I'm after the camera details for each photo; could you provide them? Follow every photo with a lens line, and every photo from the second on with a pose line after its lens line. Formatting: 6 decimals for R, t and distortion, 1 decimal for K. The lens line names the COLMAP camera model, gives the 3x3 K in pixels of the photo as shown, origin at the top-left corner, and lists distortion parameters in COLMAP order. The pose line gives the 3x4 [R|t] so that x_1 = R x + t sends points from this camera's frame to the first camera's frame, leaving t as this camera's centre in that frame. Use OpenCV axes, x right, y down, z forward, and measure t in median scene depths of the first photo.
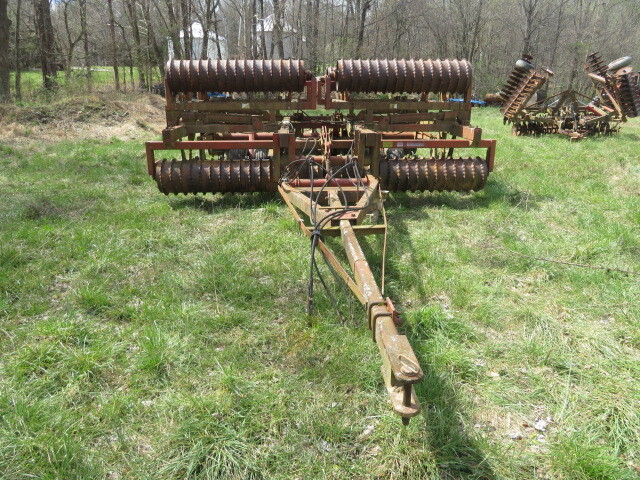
lens RADIAL K [[458.5, 0, 313.0], [0, 458.5, 237.4], [0, 0, 1]] dist [-0.004993, -0.015042]
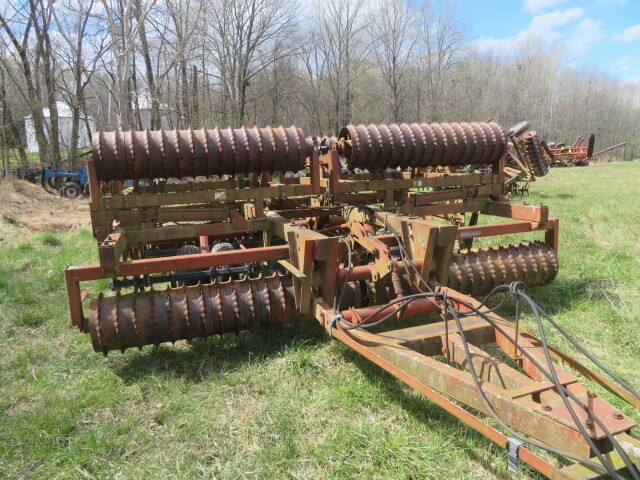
lens RADIAL K [[458.5, 0, 319.0], [0, 458.5, 242.2], [0, 0, 1]] dist [-0.004993, -0.015042]
pose [[0.961332, -0.089032, 0.260604, -0.186972], [0.124410, 0.984634, -0.122545, -0.120407], [-0.245689, 0.150228, 0.957637, 0.335954]]
